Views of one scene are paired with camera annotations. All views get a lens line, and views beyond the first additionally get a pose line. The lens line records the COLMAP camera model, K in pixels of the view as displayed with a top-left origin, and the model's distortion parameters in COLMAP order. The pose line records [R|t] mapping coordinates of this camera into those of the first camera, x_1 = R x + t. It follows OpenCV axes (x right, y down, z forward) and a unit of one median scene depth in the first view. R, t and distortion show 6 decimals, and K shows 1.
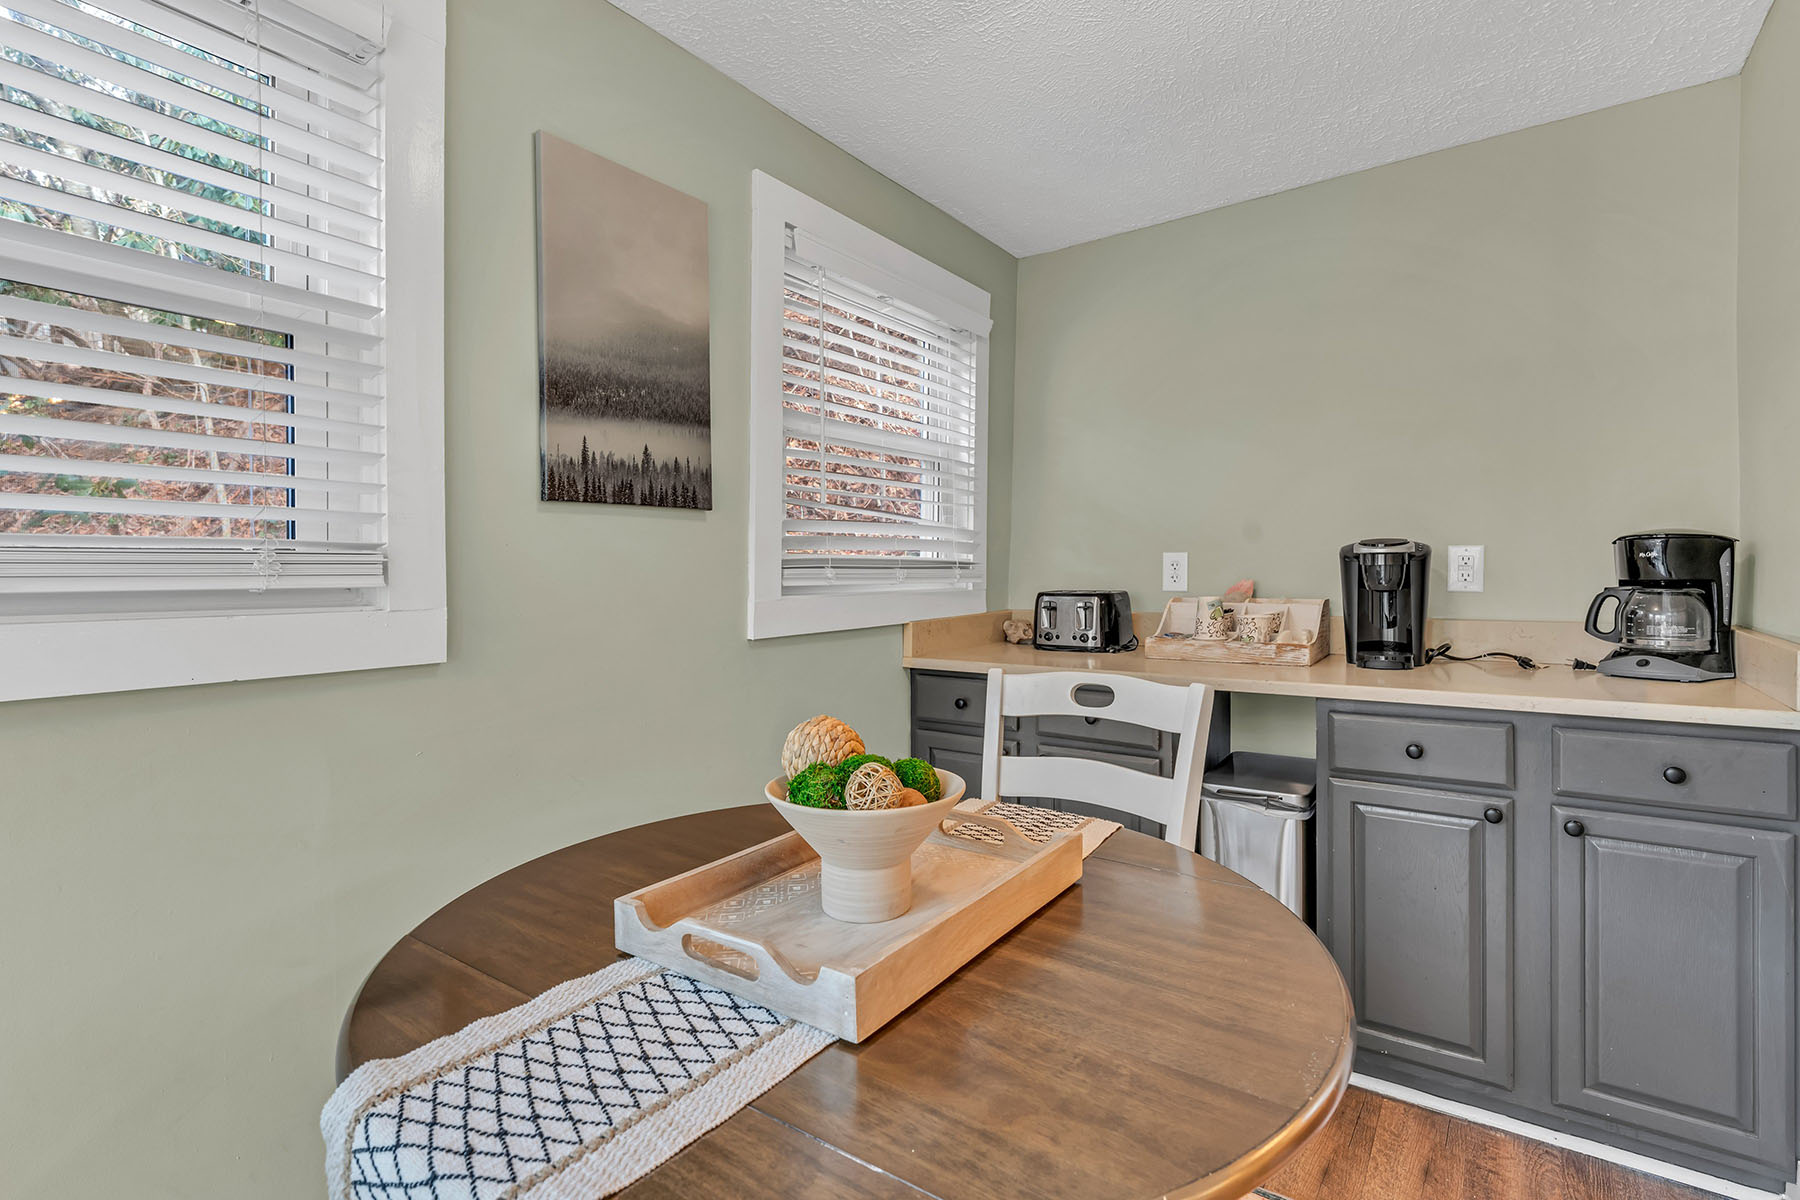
lens RADIAL K [[837.9, 0, 898.4], [0, 837.9, 587.3], [0, 0, 1]] dist [0.000594, 0.000291]
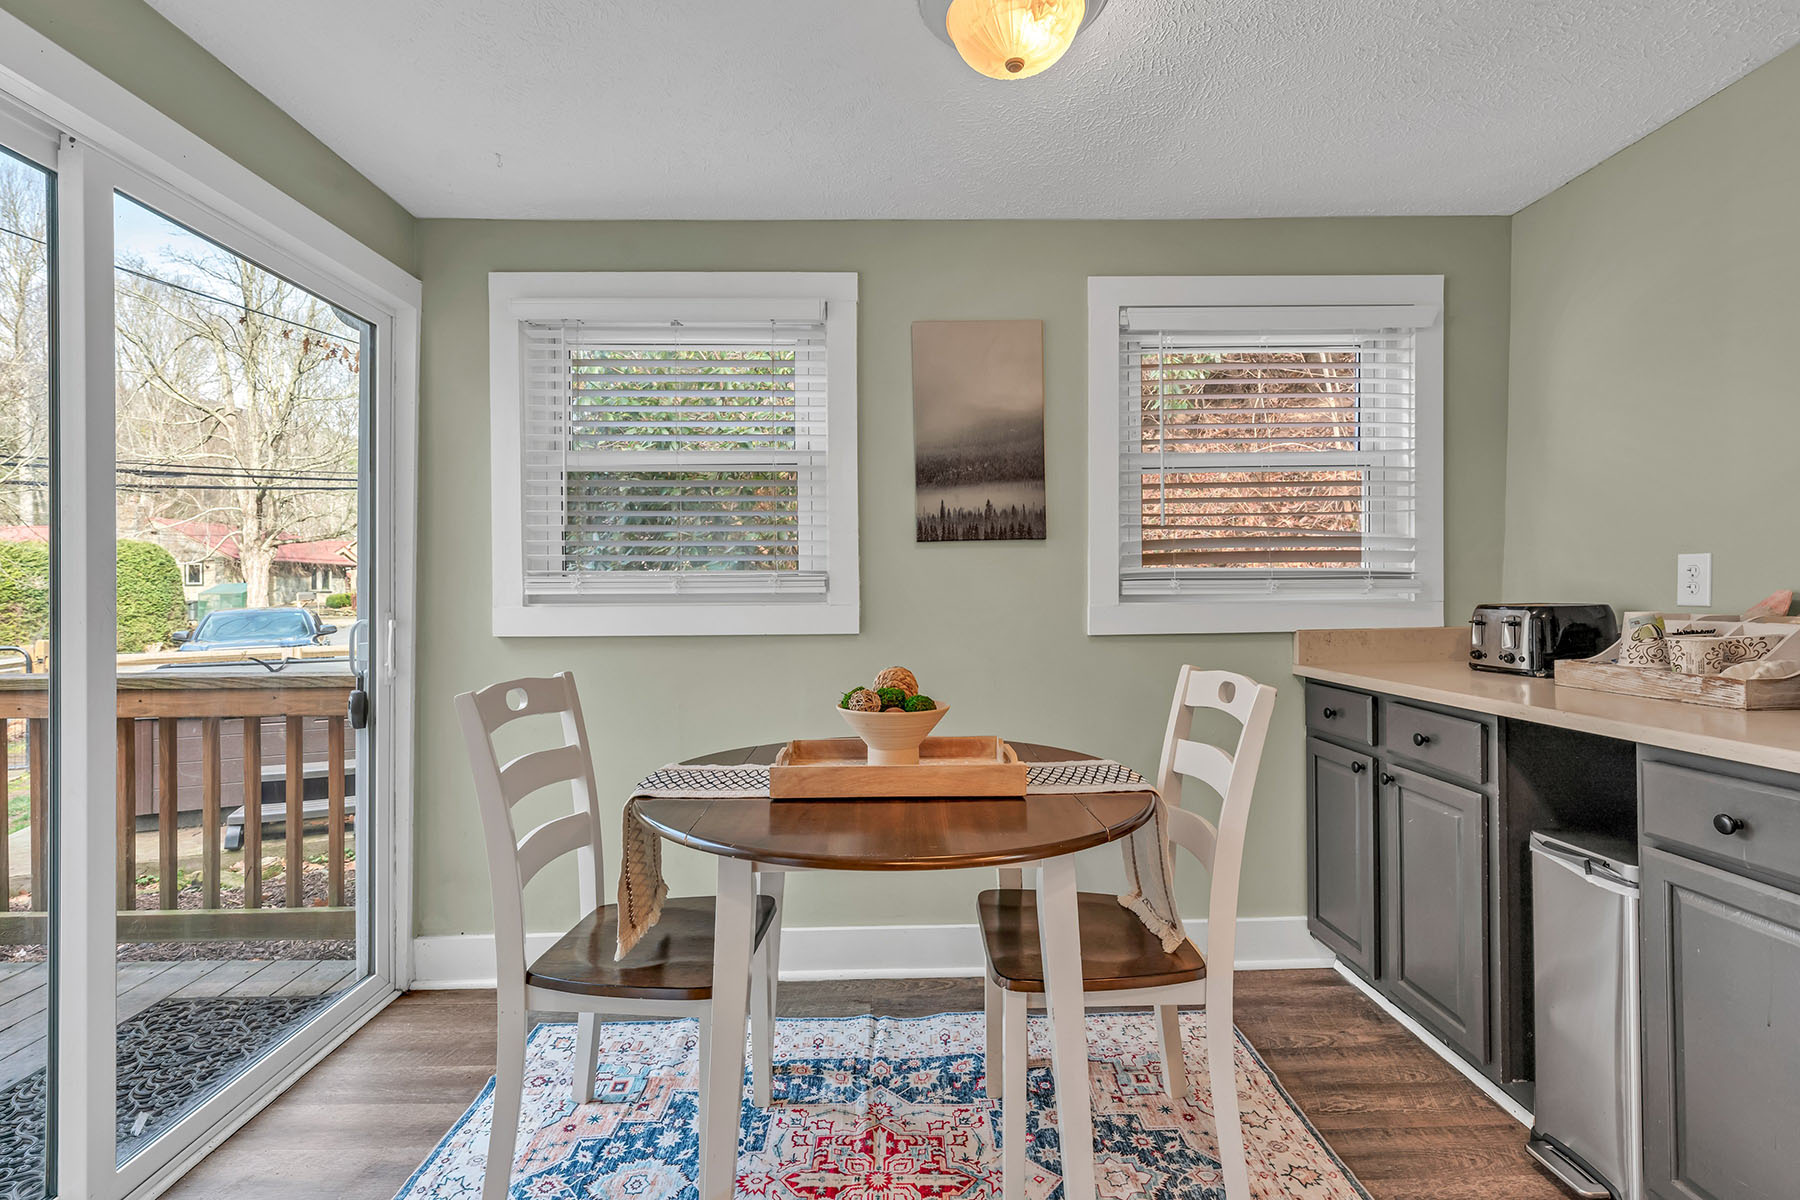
lens RADIAL K [[828.6, 0, 899.3], [0, 828.6, 580.5], [0, 0, 1]] dist [-0.000111, 0.000251]
pose [[0.599310, -0.009501, -0.800461, 0.694843], [-0.009402, 0.999777, -0.018906, 0.003919], [0.800462, 0.018856, 0.599087, -0.009858]]
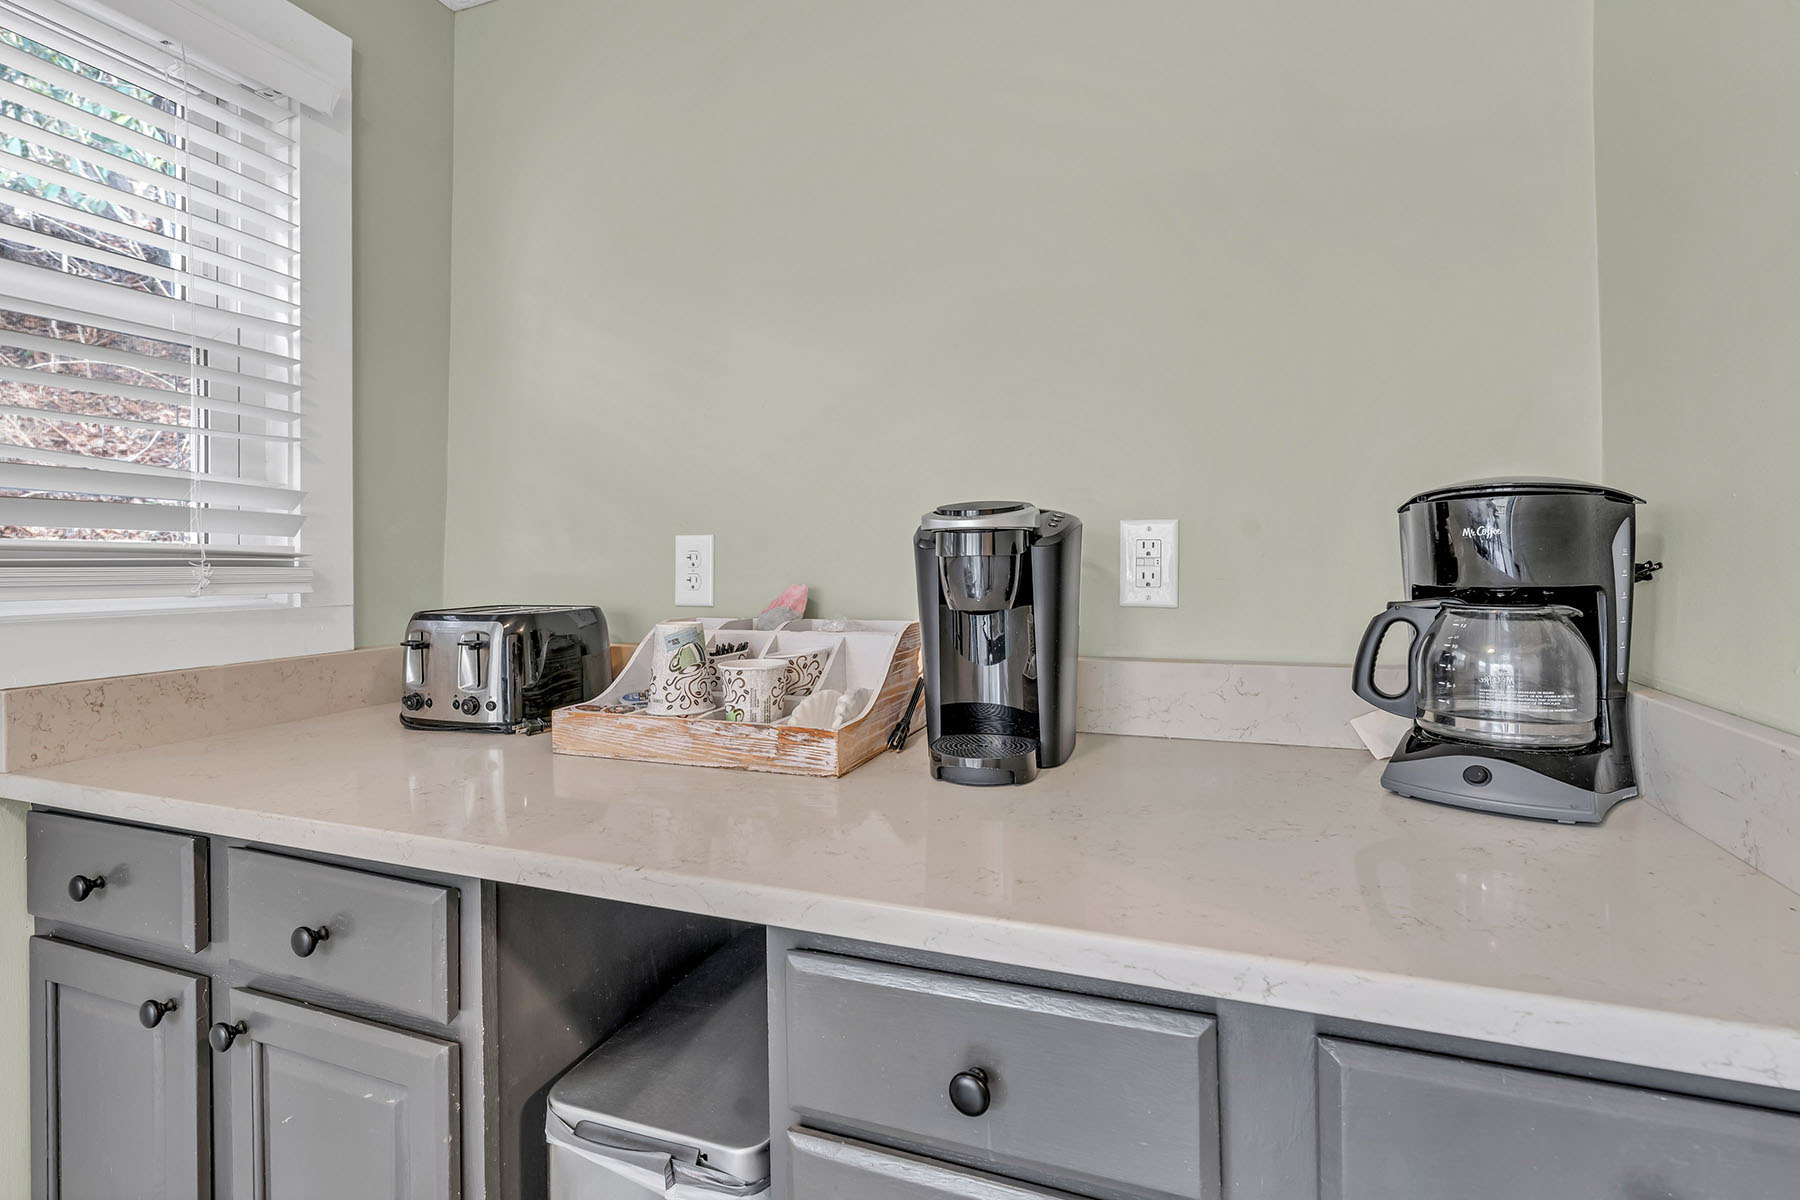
lens RADIAL K [[828.6, 0, 899.3], [0, 828.6, 580.5], [0, 0, 1]] dist [-0.000111, 0.000251]
pose [[0.970044, -0.006627, 0.242839, 0.460027], [0.007596, 0.999966, -0.003058, -0.012965], [-0.242811, 0.004811, 0.970062, 0.613824]]
